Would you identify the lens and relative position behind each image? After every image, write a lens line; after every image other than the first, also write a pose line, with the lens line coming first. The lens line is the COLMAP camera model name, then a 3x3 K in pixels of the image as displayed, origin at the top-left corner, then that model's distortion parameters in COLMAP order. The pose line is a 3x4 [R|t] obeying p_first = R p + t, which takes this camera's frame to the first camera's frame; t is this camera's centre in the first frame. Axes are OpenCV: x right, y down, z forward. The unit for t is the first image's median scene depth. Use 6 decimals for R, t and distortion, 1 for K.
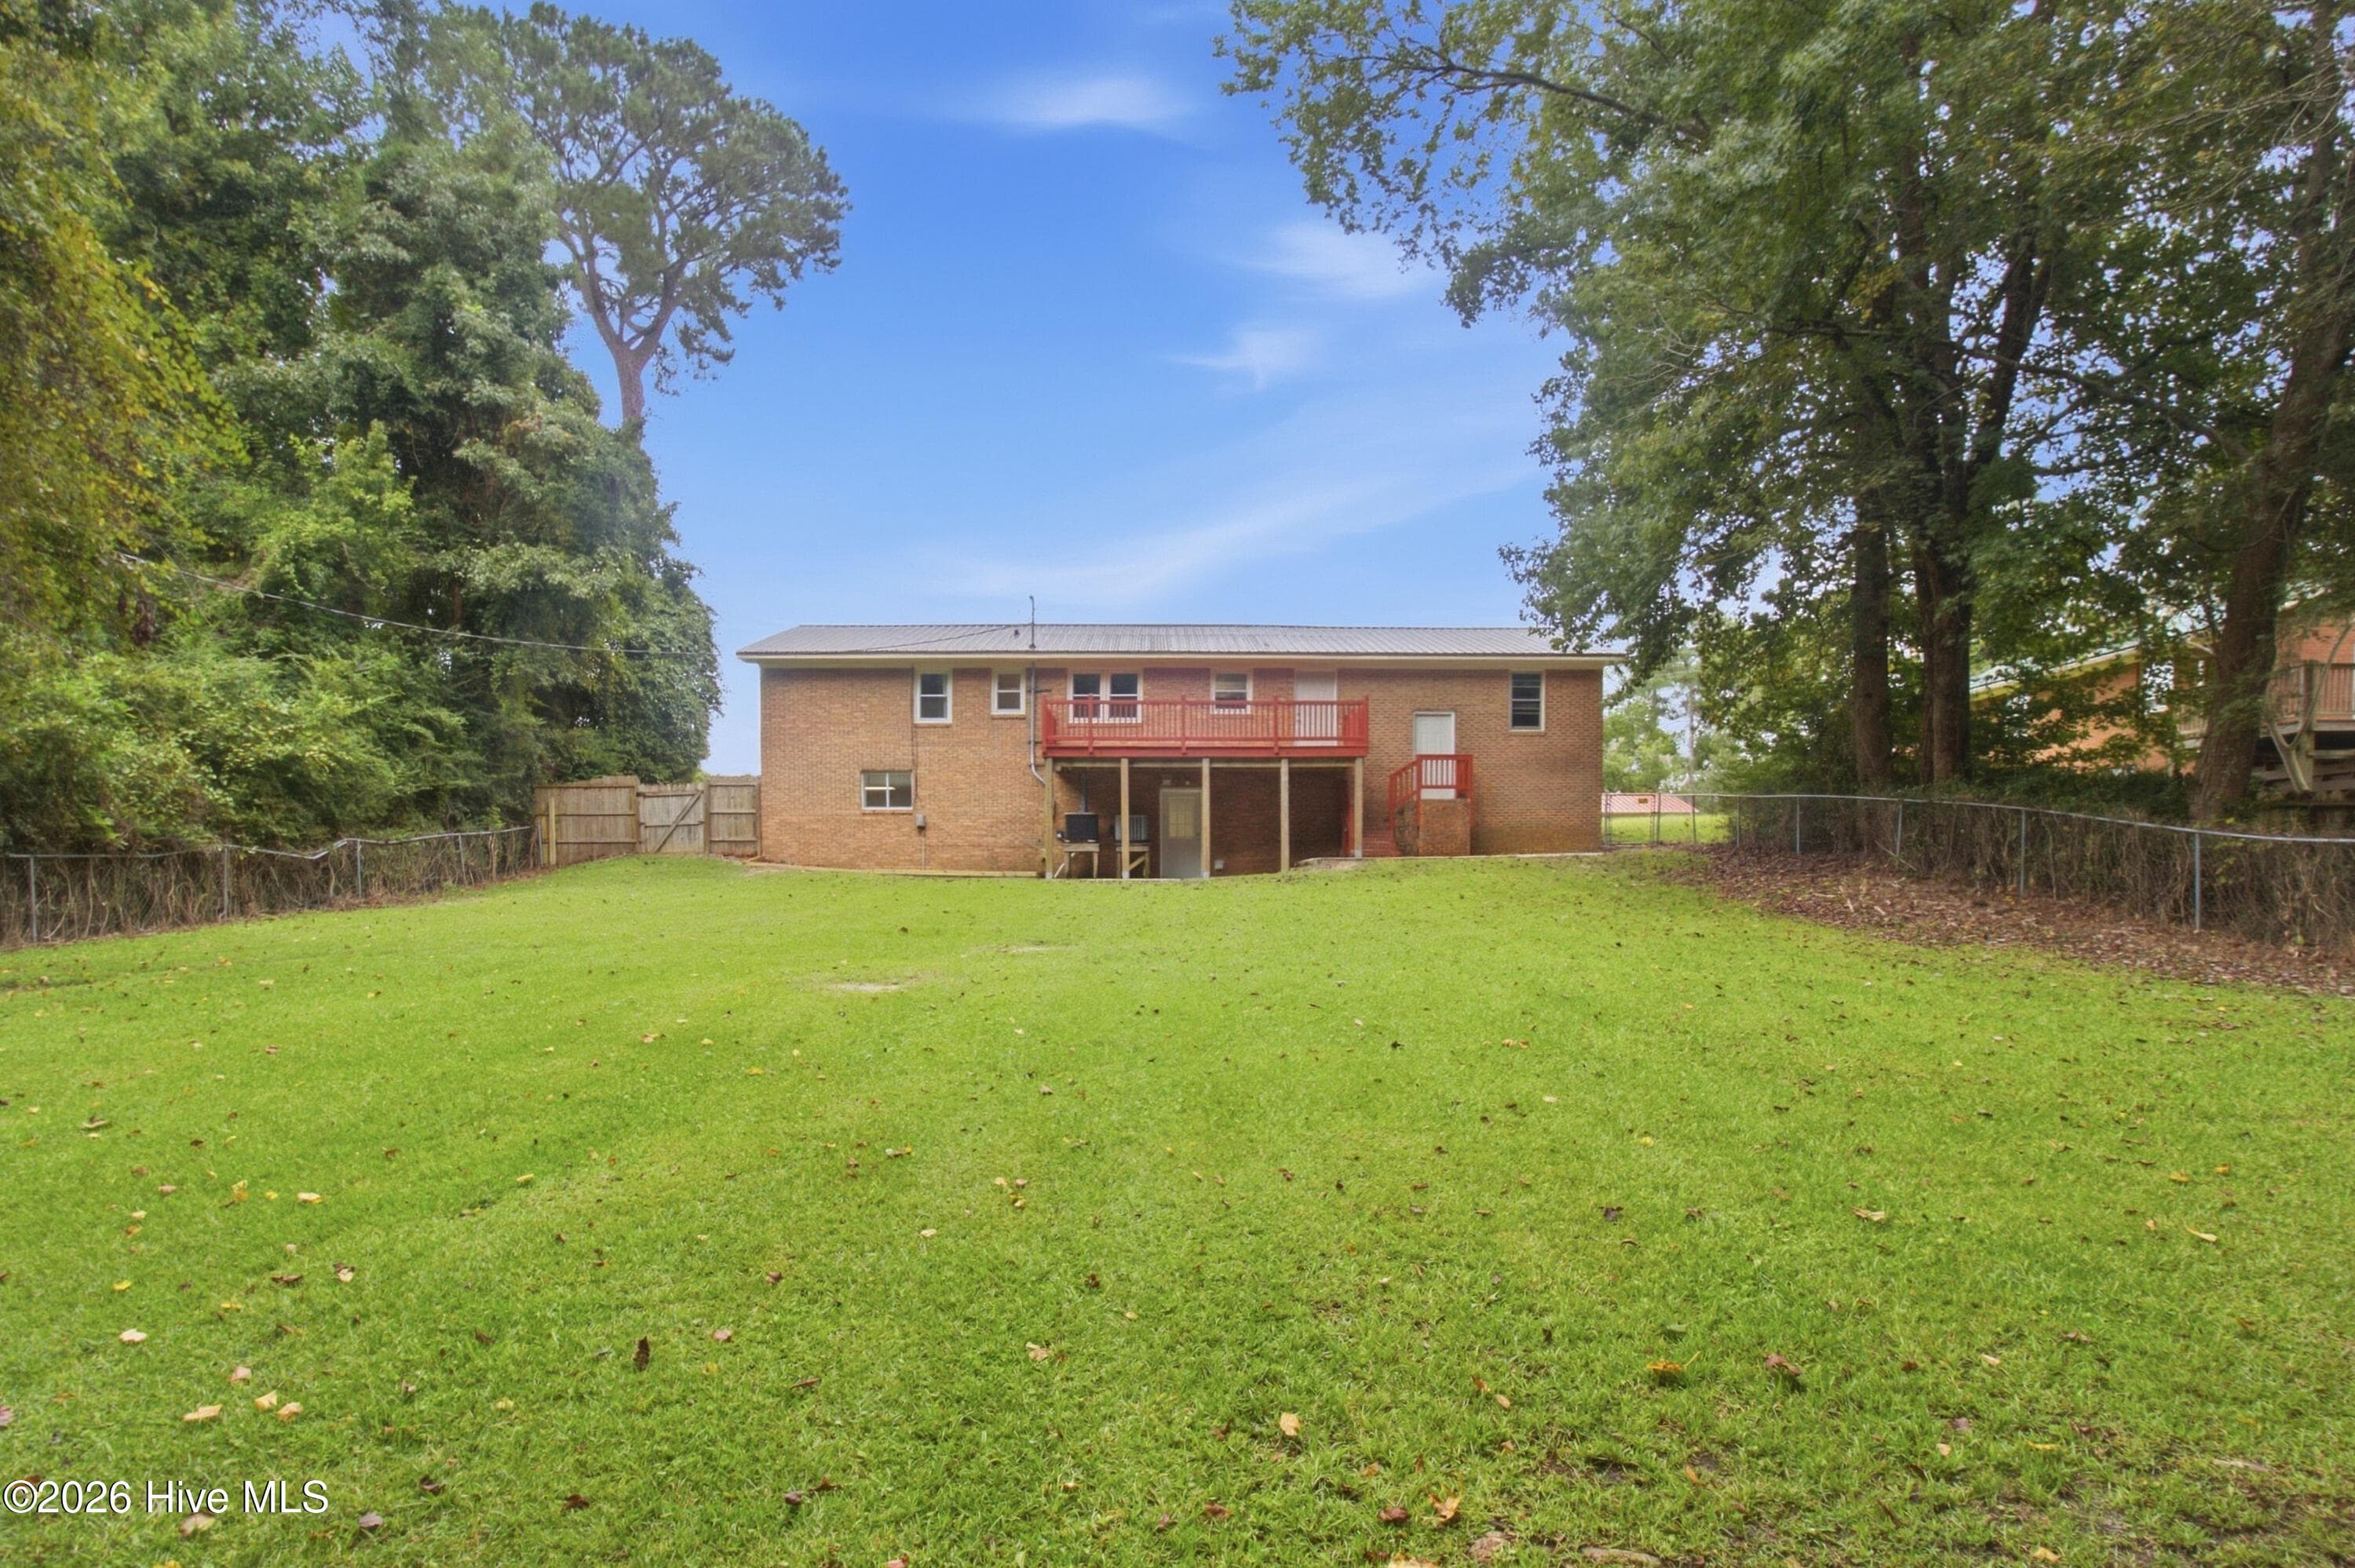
lens RADIAL K [[1172.0, 0, 1179.0], [0, 1172.0, 898.5], [0, 0, 1]] dist [-0.002153, 0.014487]
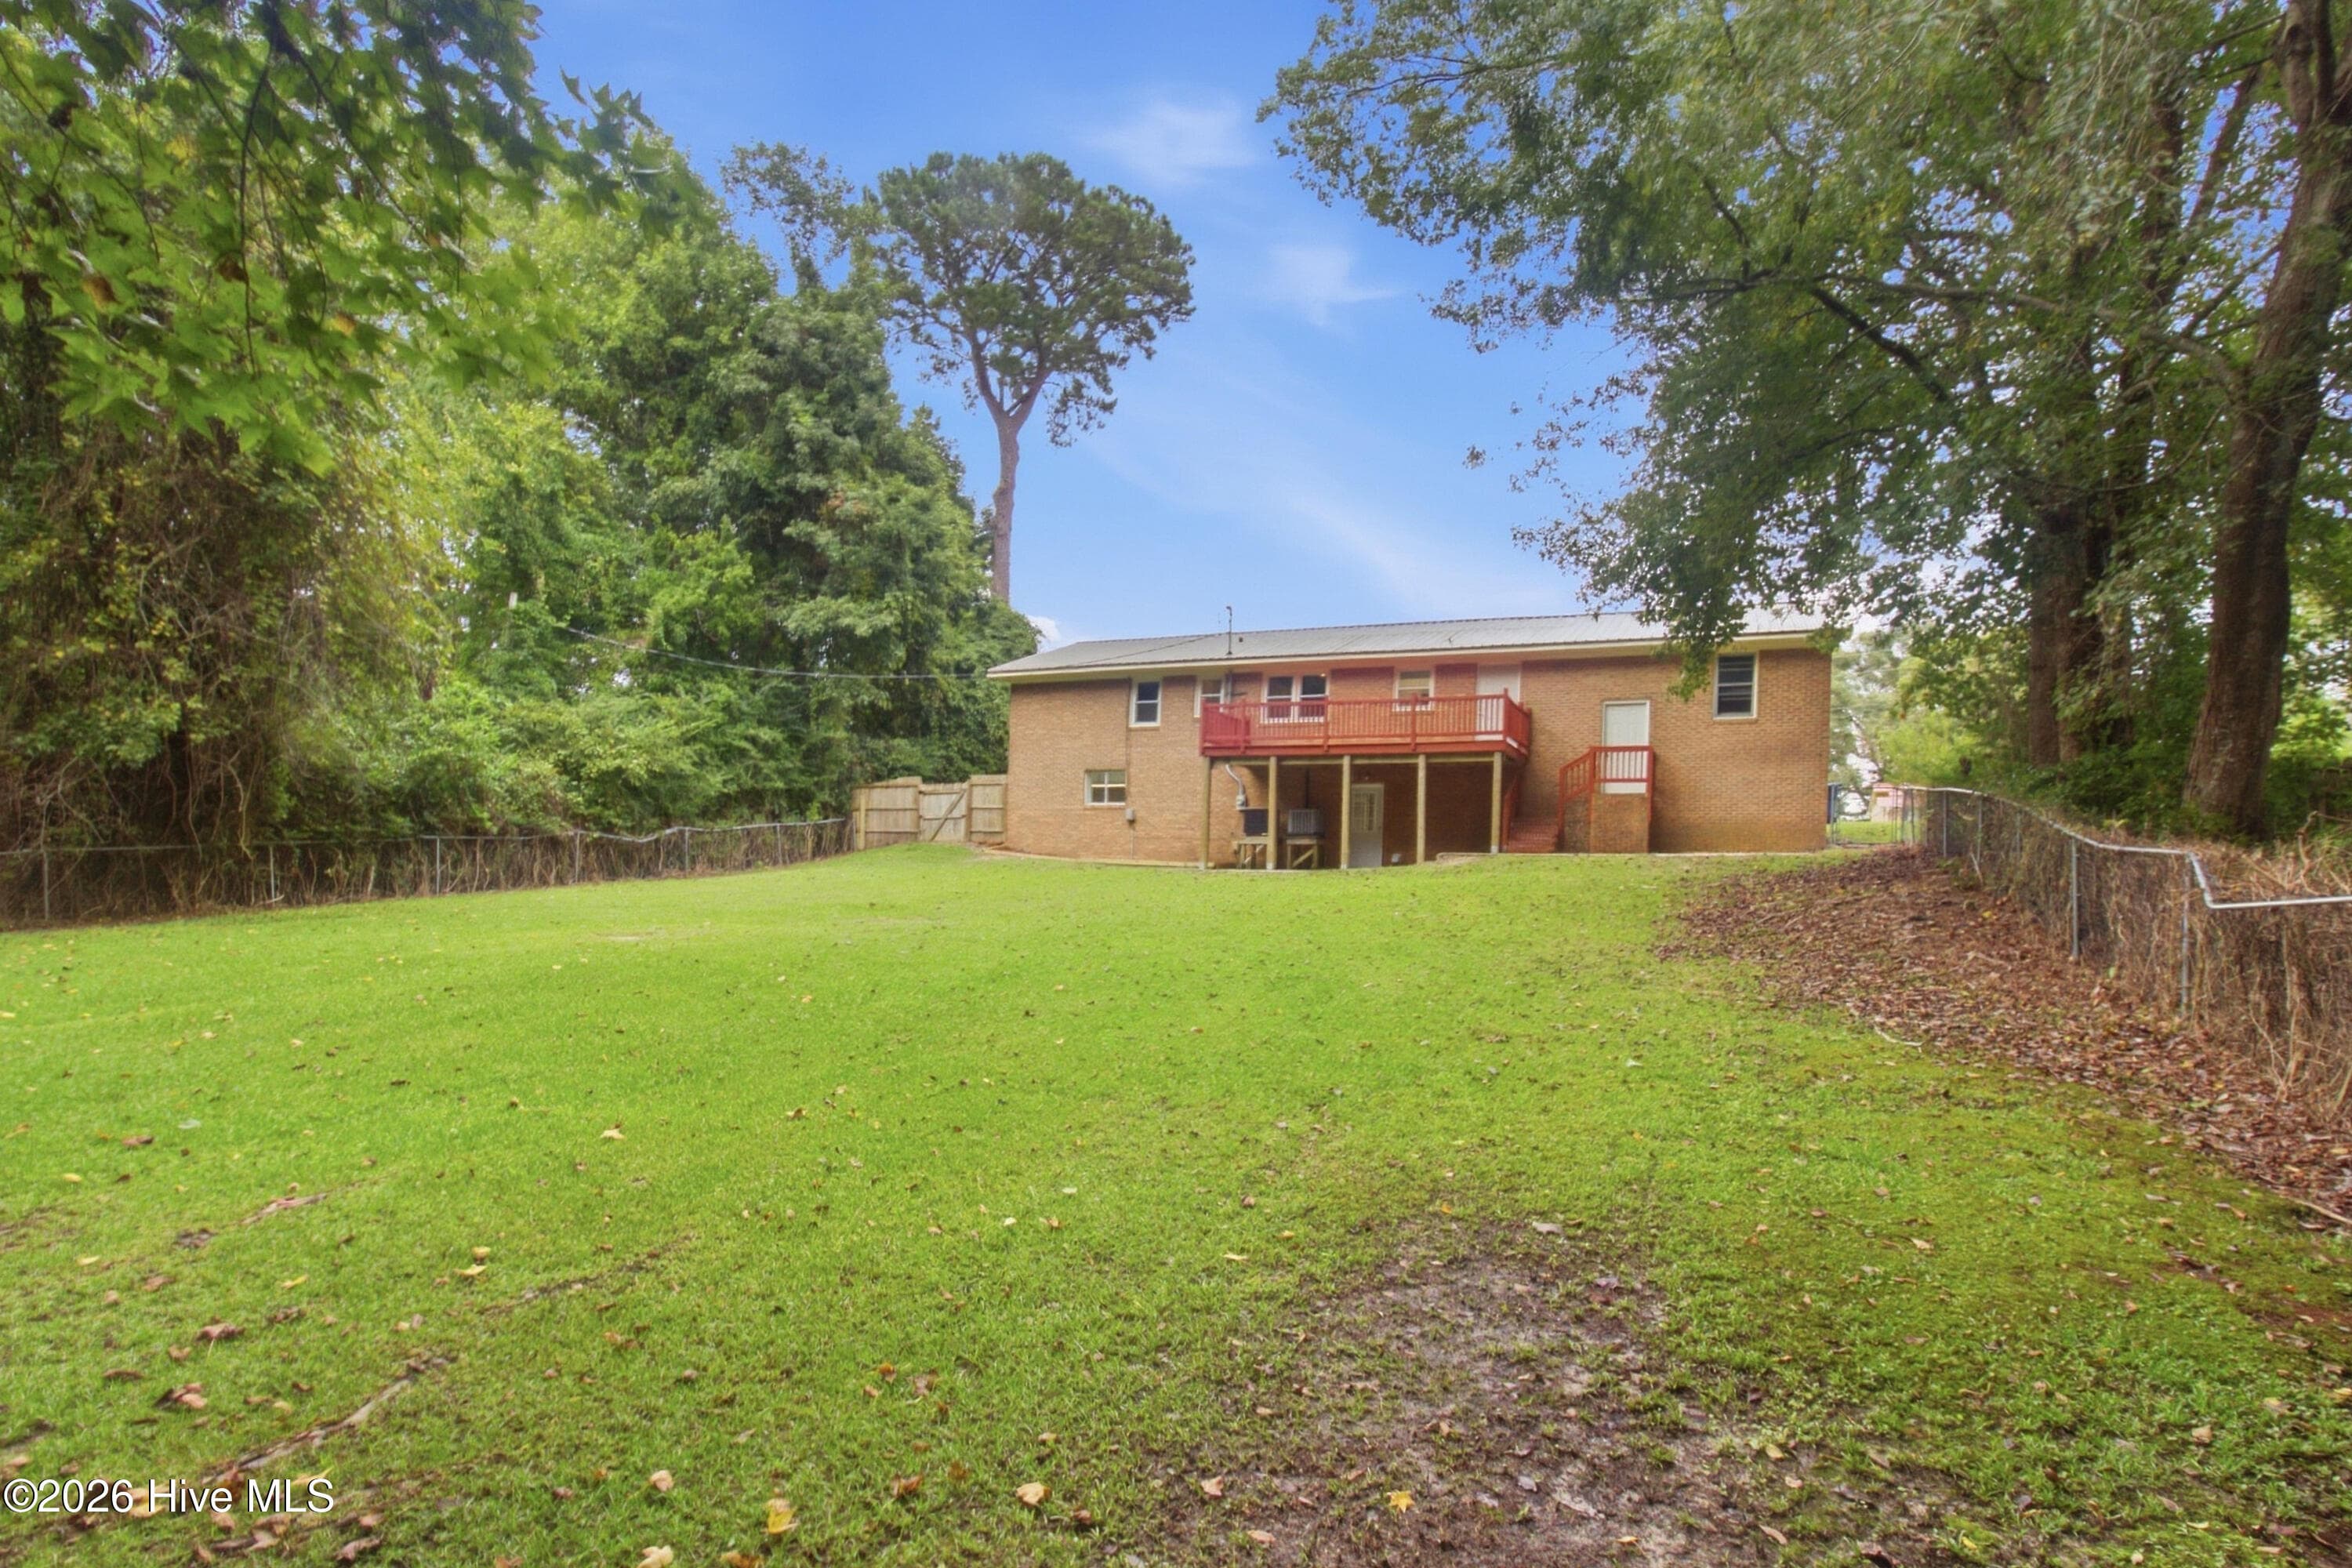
lens RADIAL K [[1173.3, 0, 1169.2], [0, 1173.3, 848.9], [0, 0, 1]] dist [0.000080, 0.012473]
pose [[0.920924, 0.013481, -0.389509, 0.270327], [-0.027717, 0.999137, -0.030951, -0.000189], [0.388755, 0.039299, 0.920502, -0.014250]]
